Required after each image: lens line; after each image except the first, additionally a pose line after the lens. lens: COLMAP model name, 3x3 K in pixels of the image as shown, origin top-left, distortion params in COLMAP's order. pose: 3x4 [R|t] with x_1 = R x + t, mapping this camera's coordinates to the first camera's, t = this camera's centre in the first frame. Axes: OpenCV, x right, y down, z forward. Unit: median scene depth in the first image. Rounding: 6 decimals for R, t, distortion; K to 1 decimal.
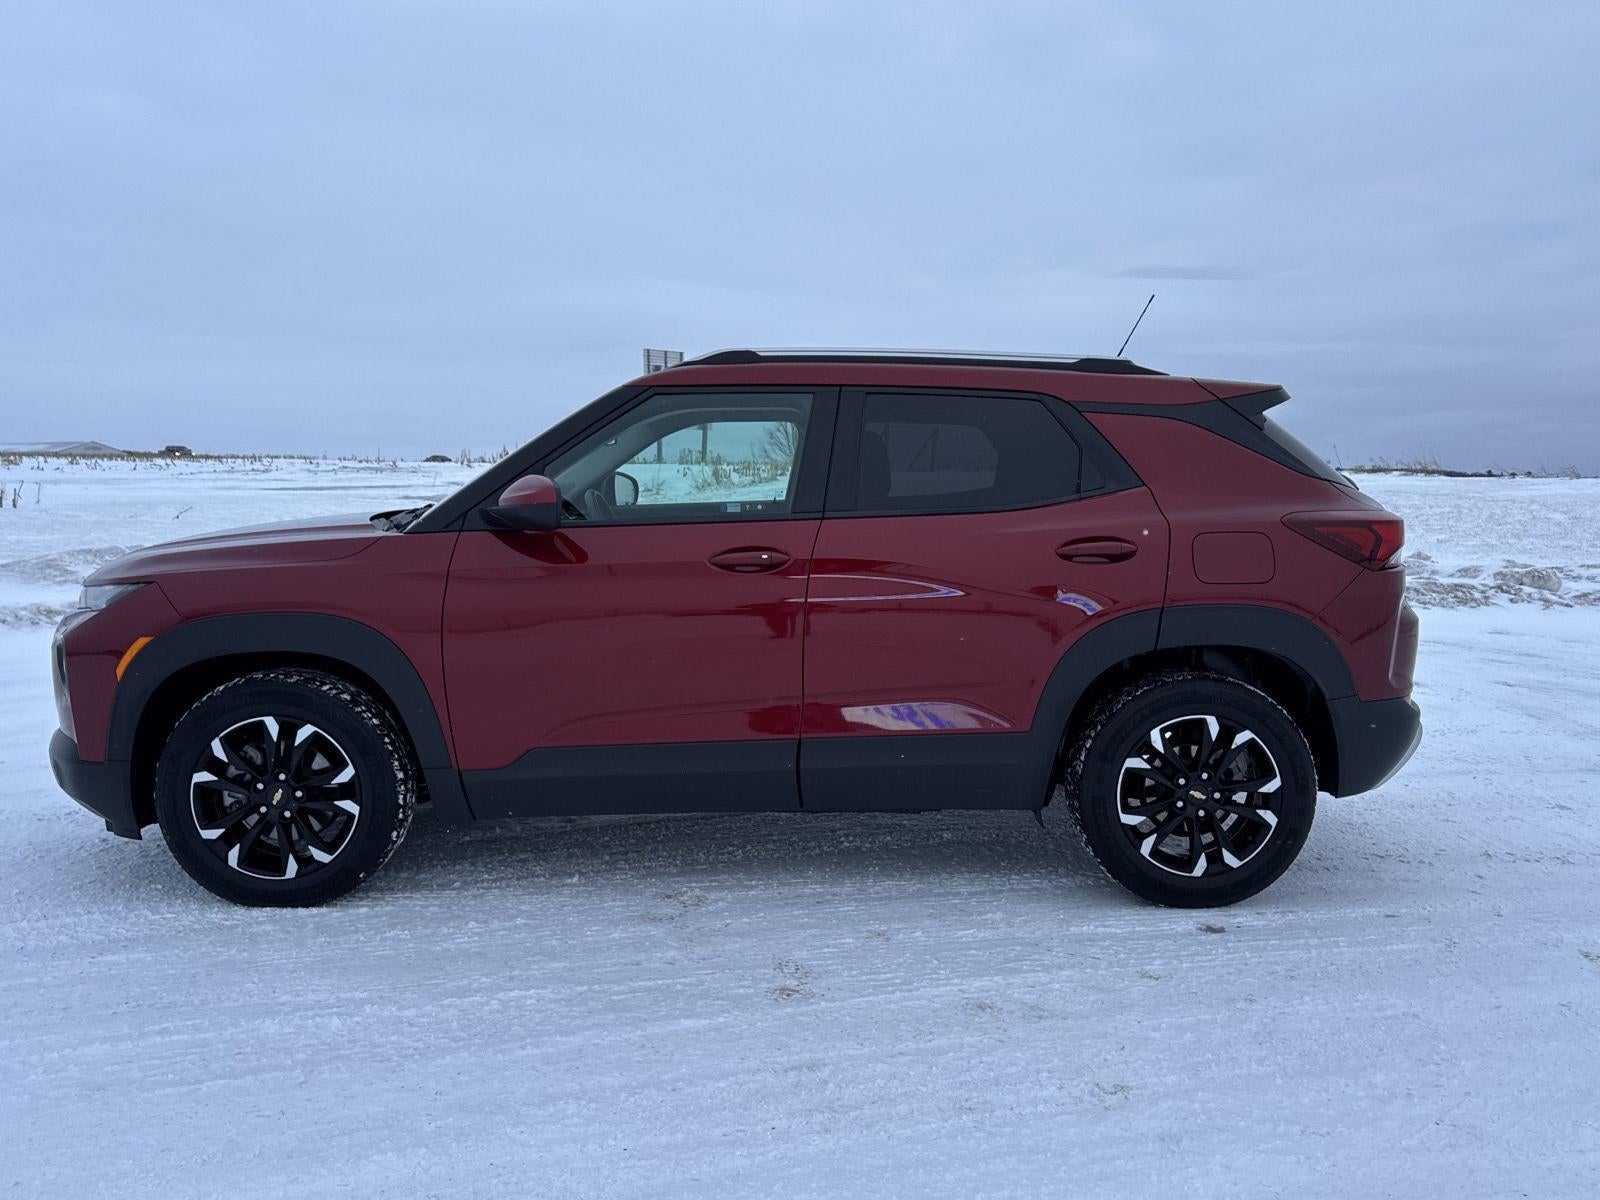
lens RADIAL K [[1289.3, 0, 800.0], [0, 1289.3, 600.0], [0, 0, 1]] dist [0.145156, -0.229284]
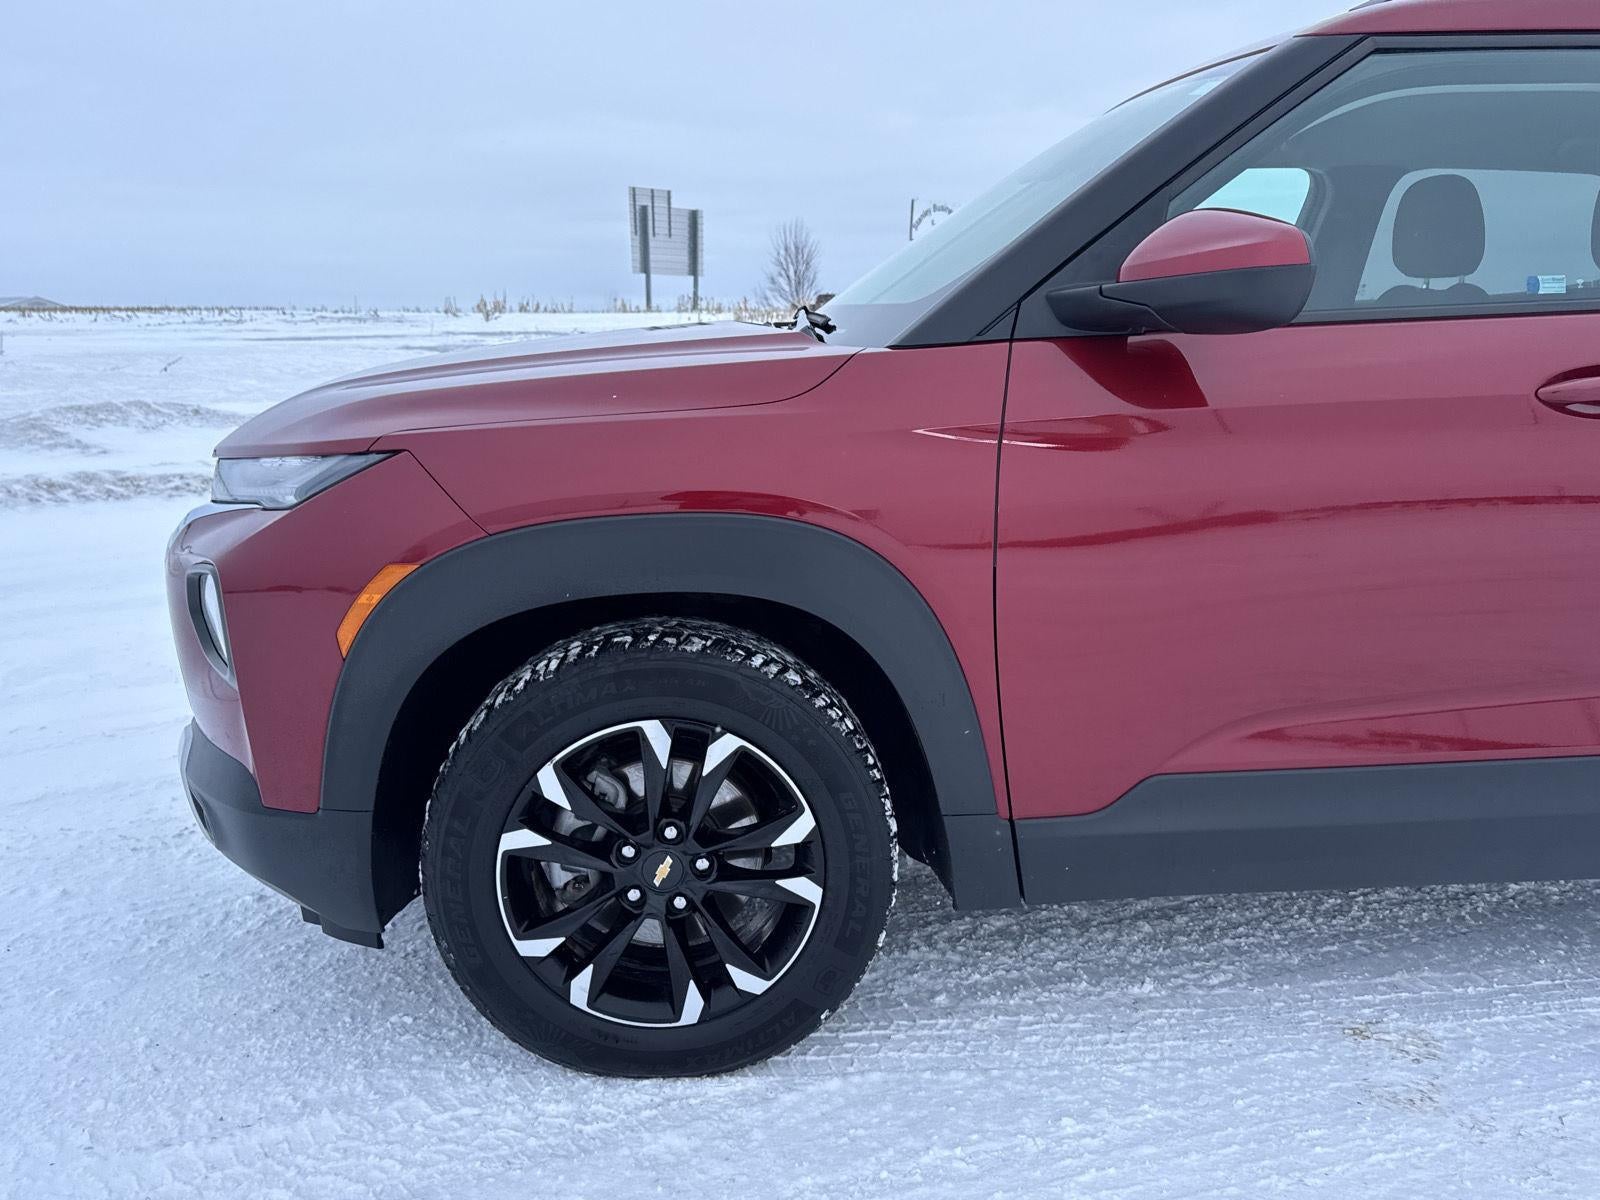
lens RADIAL K [[1308.9, 0, 821.5], [0, 1308.9, 593.5], [0, 0, 1]] dist [0.092366, -0.126609]
pose [[0.999452, -0.014059, 0.029982, -0.347968], [0.010874, 0.994531, 0.103873, -0.010234], [-0.031278, -0.103490, 0.994139, 0.497917]]
